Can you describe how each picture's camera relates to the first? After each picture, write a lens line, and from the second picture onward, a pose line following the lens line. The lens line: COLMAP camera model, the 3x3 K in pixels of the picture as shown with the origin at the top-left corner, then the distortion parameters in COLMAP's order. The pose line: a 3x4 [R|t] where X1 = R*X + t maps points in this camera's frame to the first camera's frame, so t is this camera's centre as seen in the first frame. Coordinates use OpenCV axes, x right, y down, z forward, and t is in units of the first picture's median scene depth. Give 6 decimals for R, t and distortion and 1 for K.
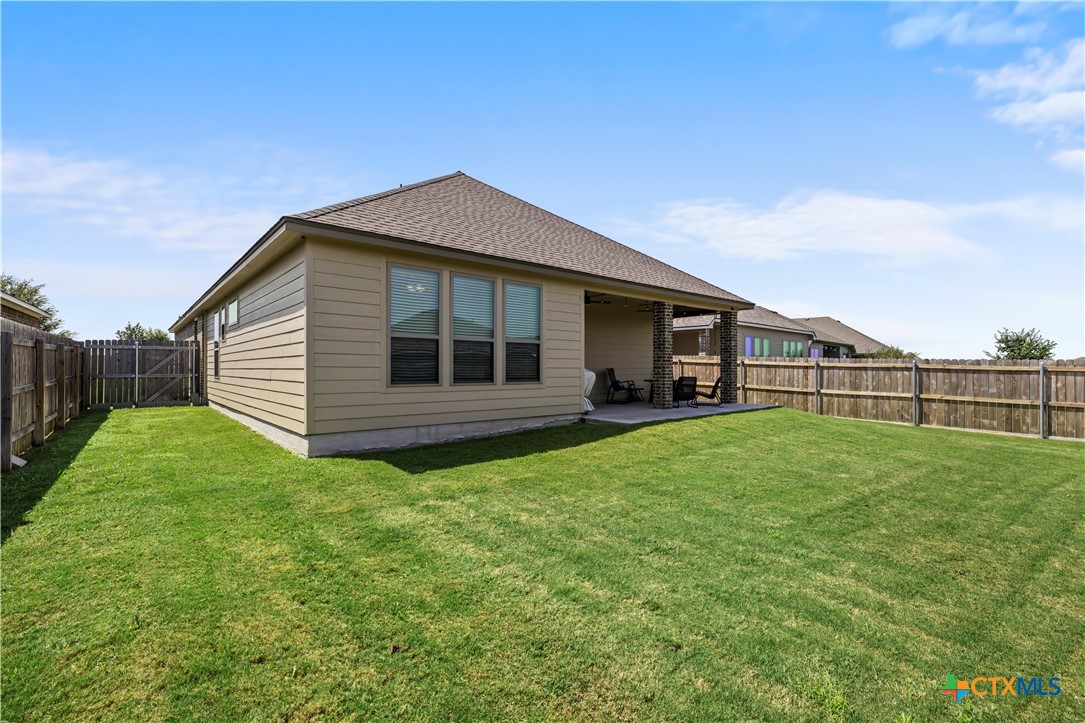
lens RADIAL K [[484.7, 0, 547.8], [0, 484.7, 363.8], [0, 0, 1]] dist [-0.008511, 0.001905]
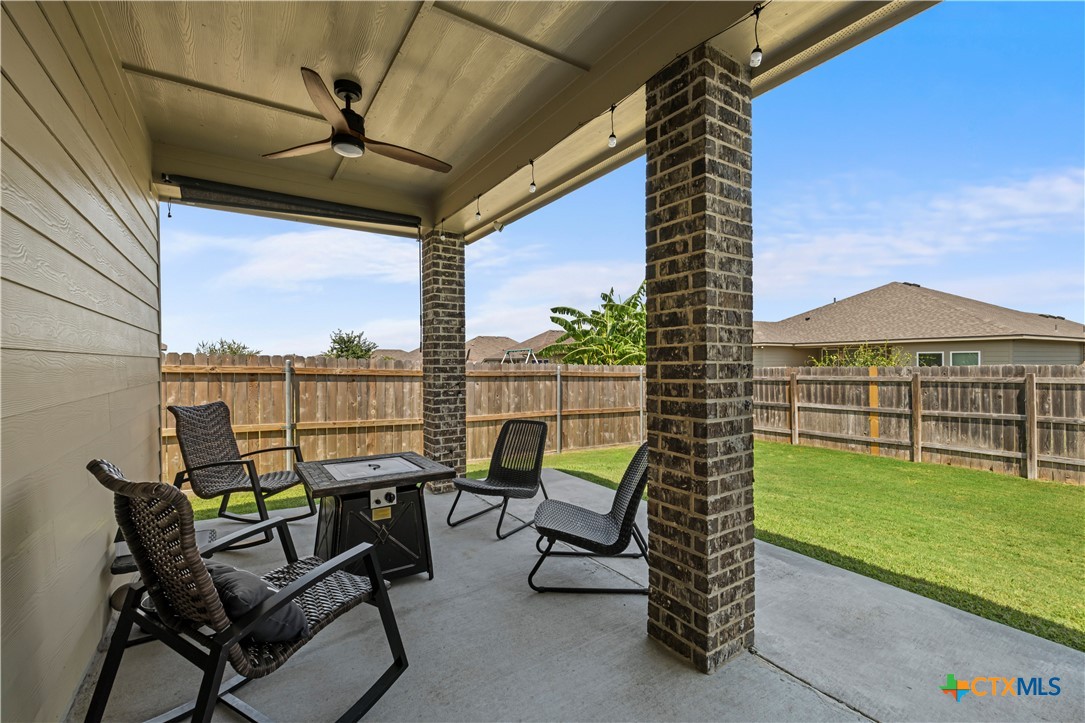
lens RADIAL K [[457.3, 0, 538.6], [0, 457.3, 359.3], [0, 0, 1]] dist [-0.002582, 0.001936]
pose [[0.140267, 0.003543, 0.990107, 0.045767], [-0.003923, 0.999988, -0.003022, -0.014618], [-0.990106, -0.003460, 0.140279, 0.875596]]
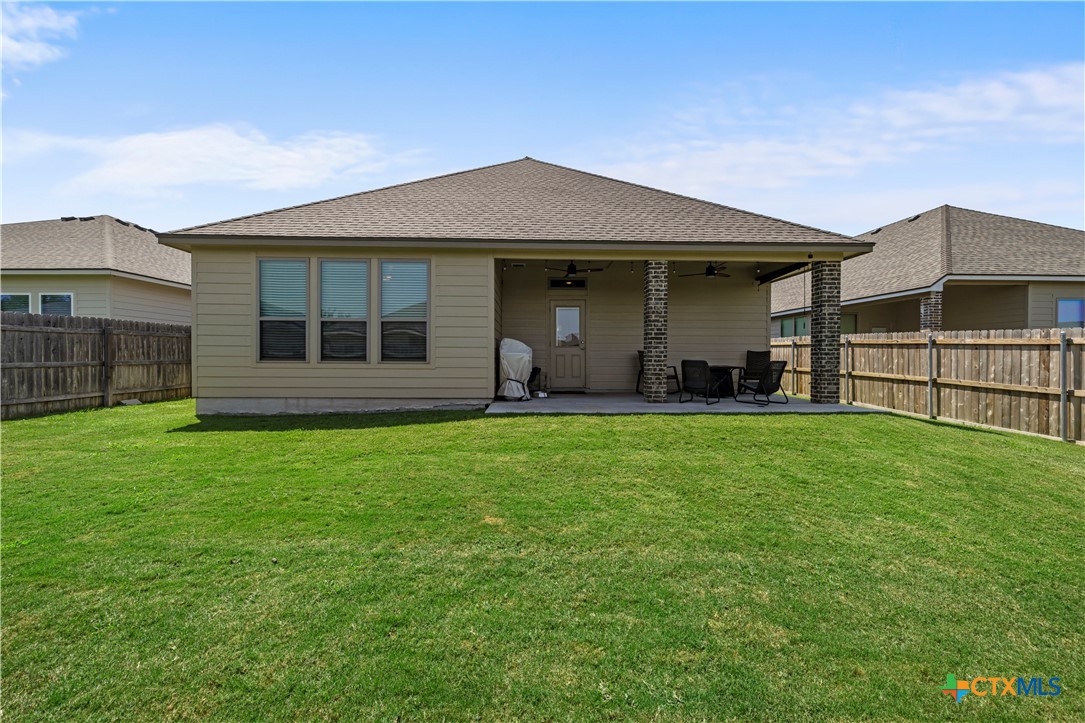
lens RADIAL K [[457.3, 0, 544.0], [0, 457.3, 358.5], [0, 0, 1]] dist [-0.002582, 0.001936]
pose [[0.773866, 0.003061, -0.633342, 0.465359], [0.003105, 0.999958, 0.008627, 0.014968], [0.633342, -0.008643, 0.773824, 0.288196]]
